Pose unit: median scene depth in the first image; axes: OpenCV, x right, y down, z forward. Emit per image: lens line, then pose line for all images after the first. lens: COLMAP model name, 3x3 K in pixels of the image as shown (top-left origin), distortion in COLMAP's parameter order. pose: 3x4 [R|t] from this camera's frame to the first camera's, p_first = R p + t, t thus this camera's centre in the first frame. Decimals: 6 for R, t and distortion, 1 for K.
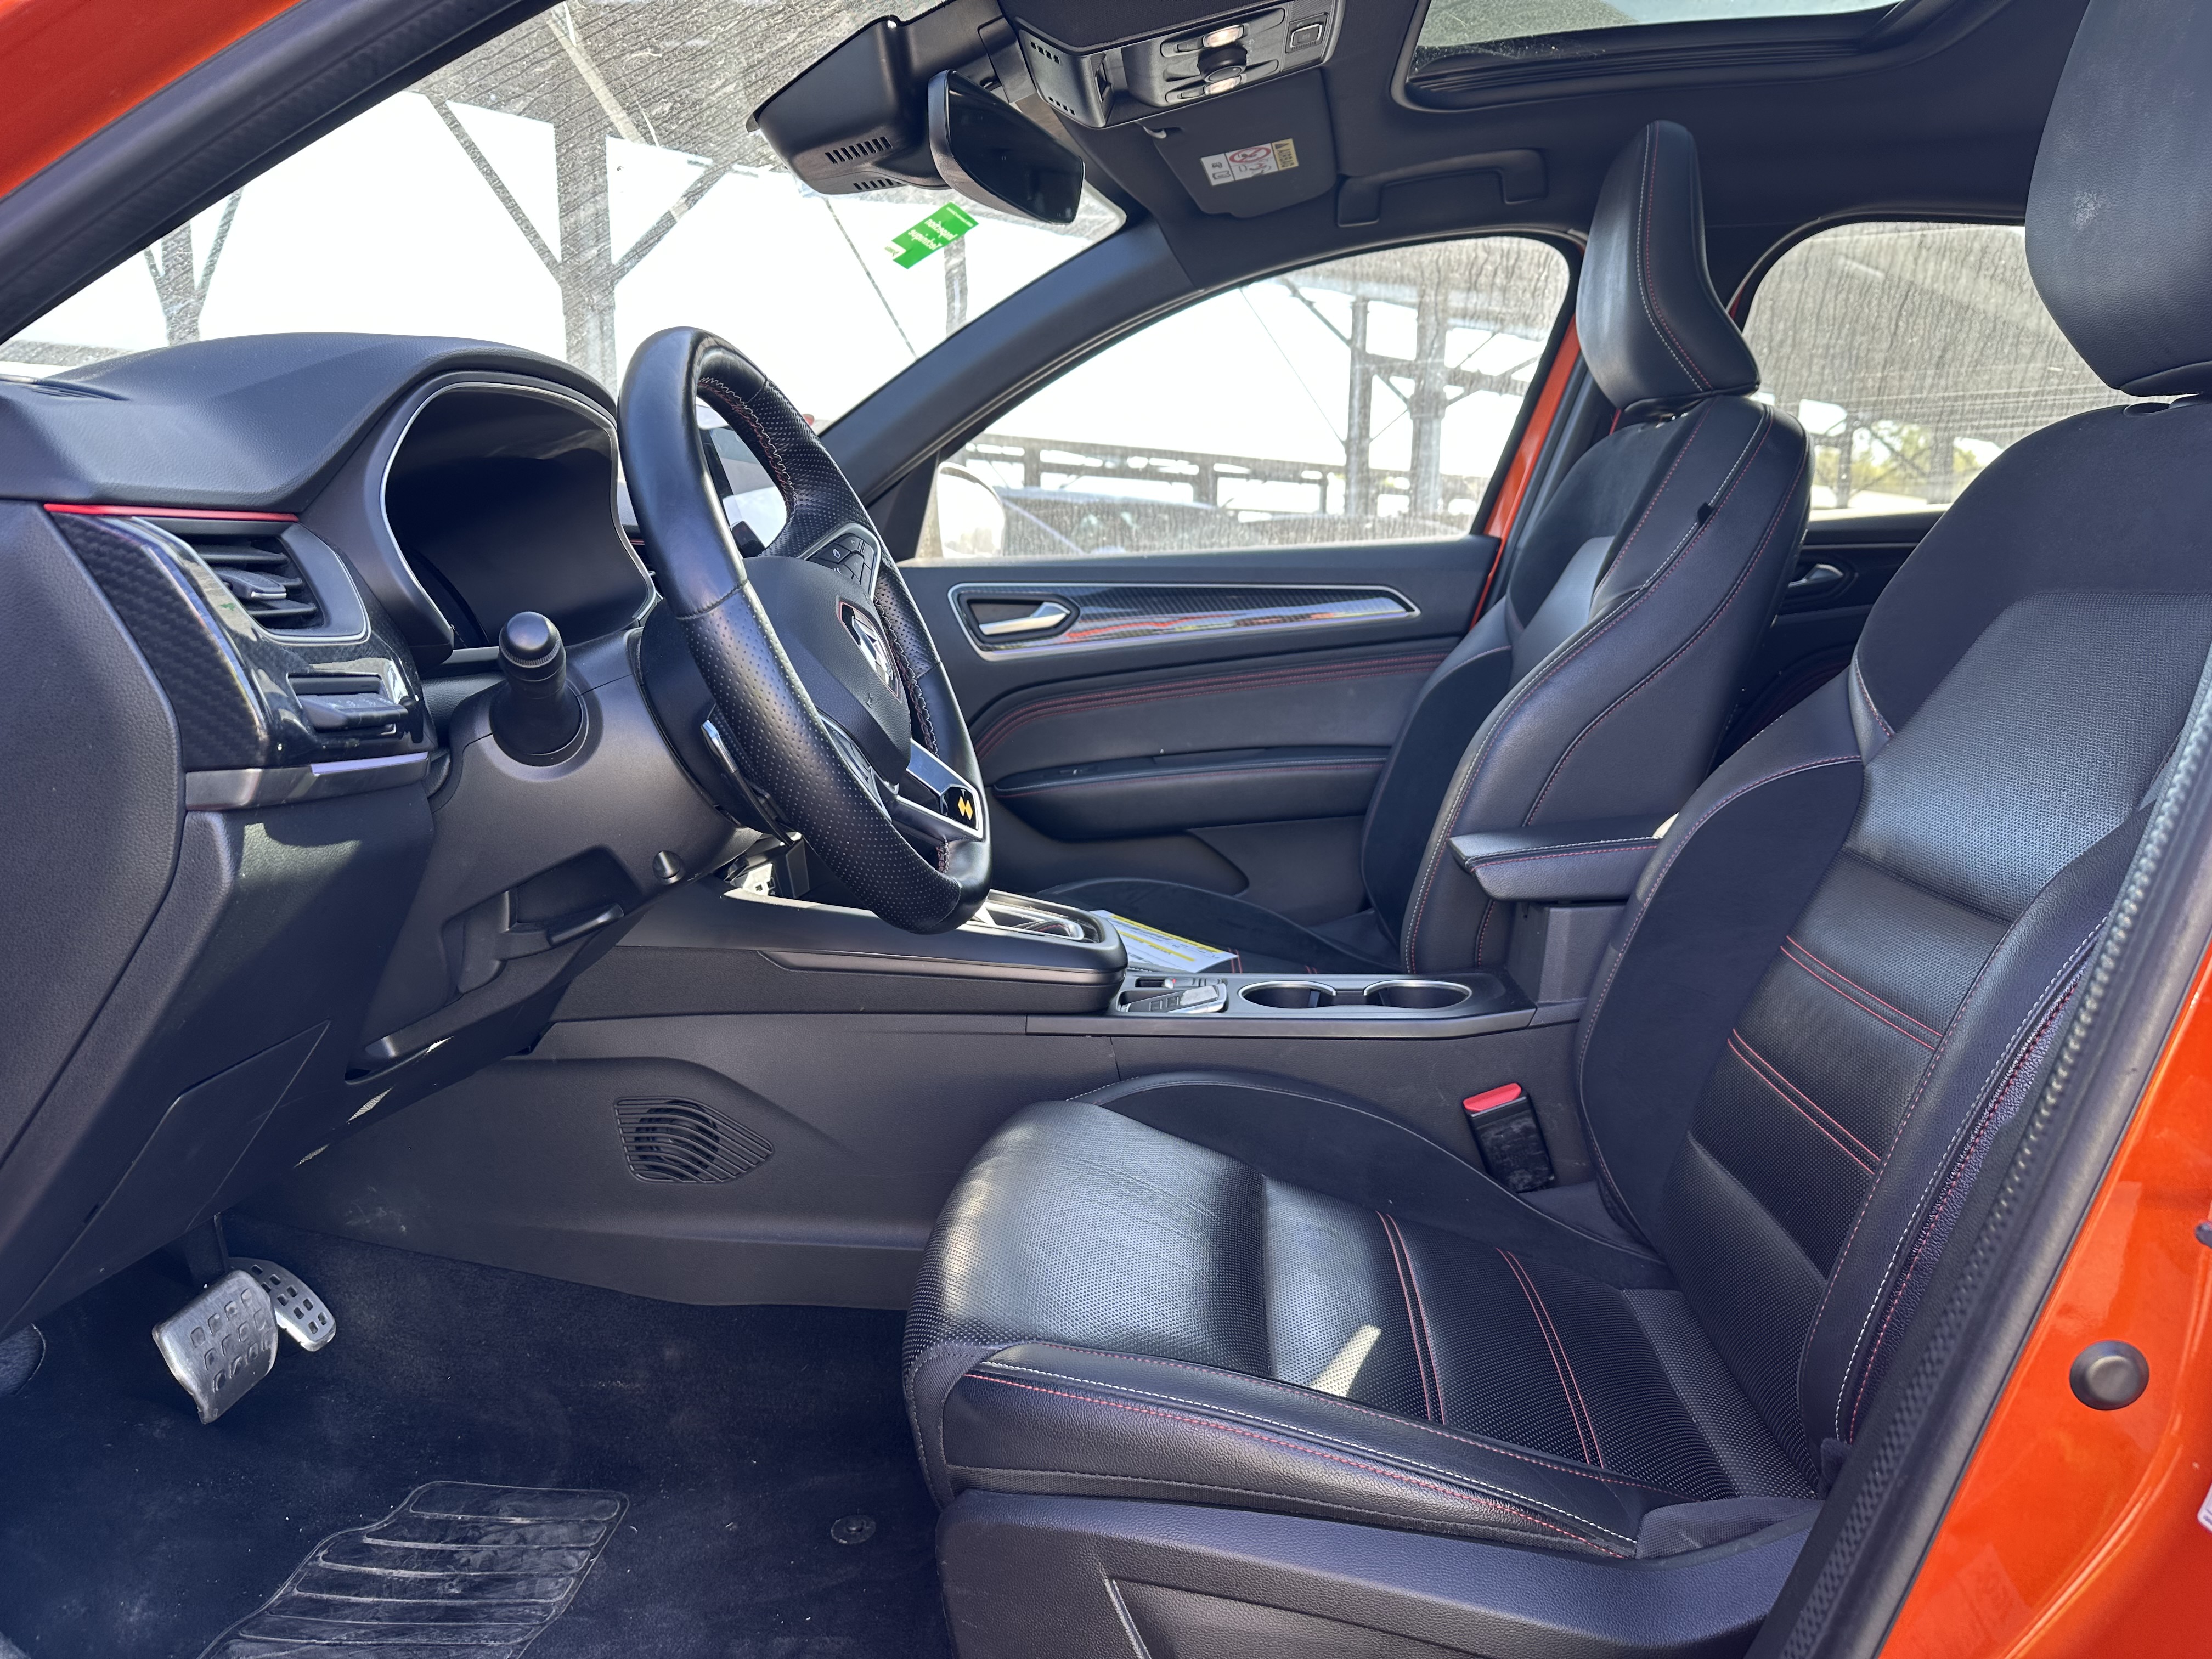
lens RADIAL K [[1563.7, 0, 1111.7], [0, 1563.7, 818.2], [0, 0, 1]] dist [0.061585, -0.085773]
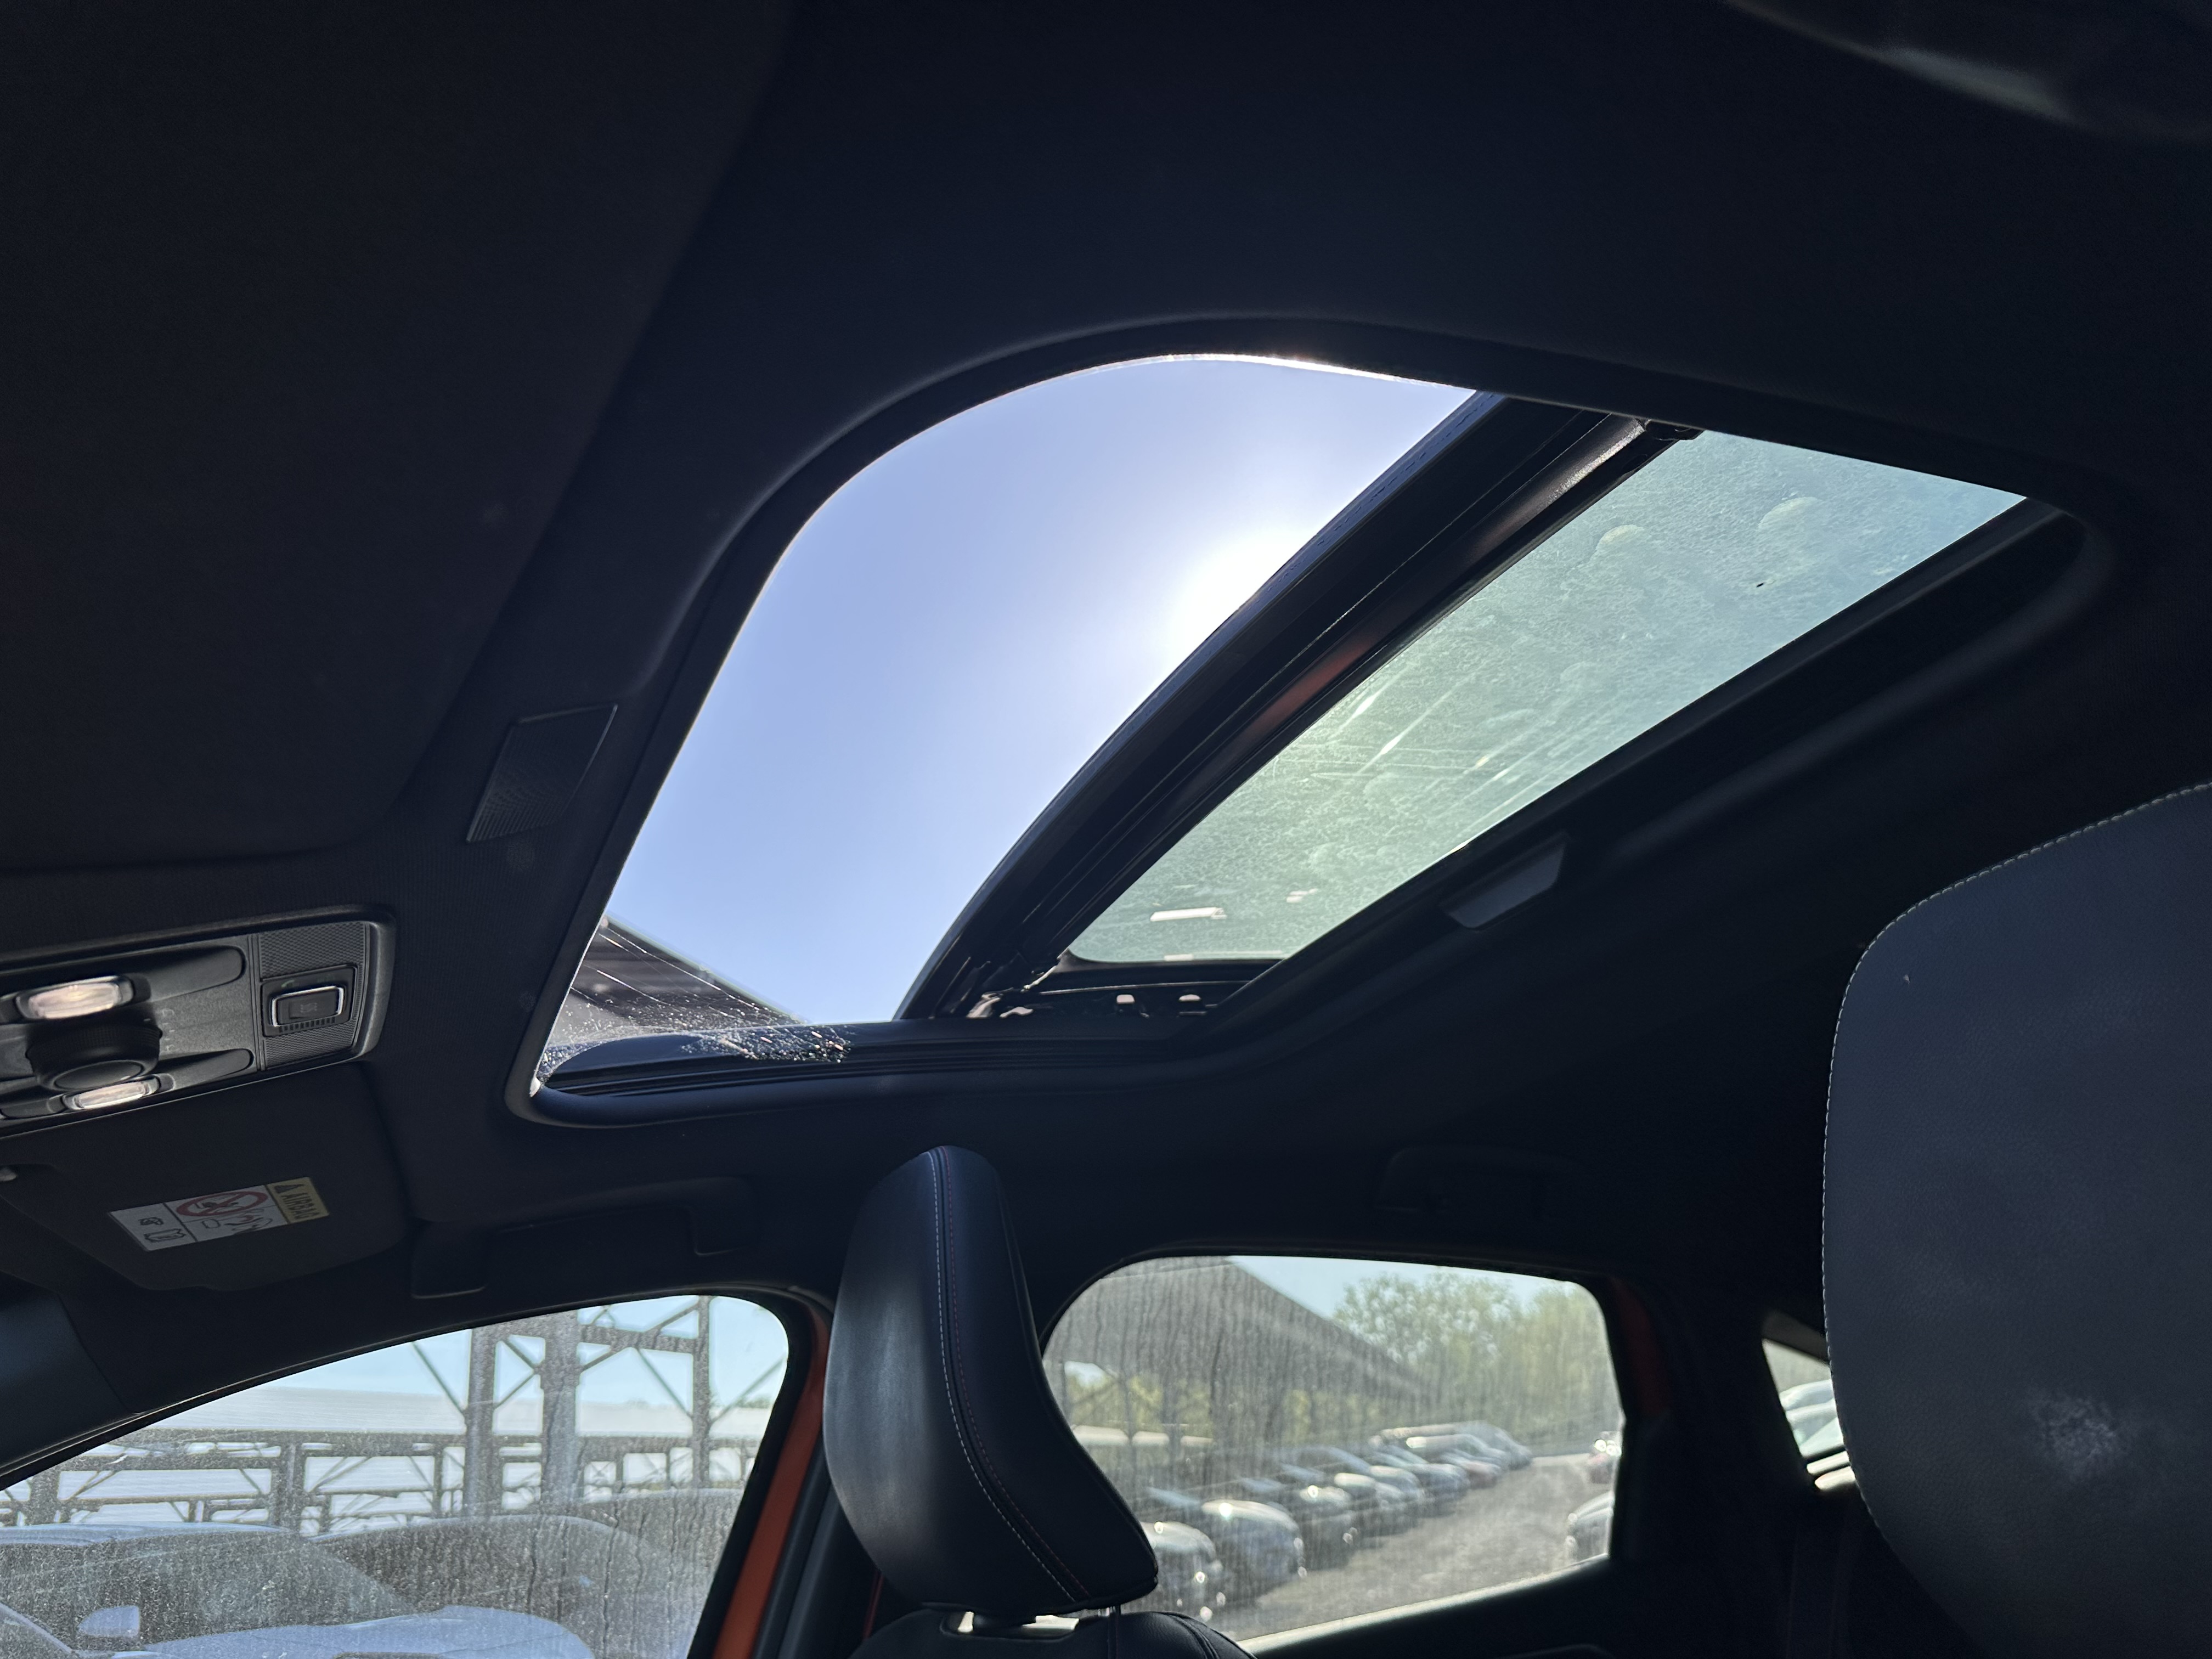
lens RADIAL K [[1555.3, 0, 1101.9], [0, 1555.3, 782.6], [0, 0, 1]] dist [-0.015057, -0.000416]
pose [[0.871782, 0.113436, 0.476580, 0.066085], [0.176823, 0.834382, -0.522054, -0.176677], [-0.456870, 0.539388, 0.707341, 0.349277]]
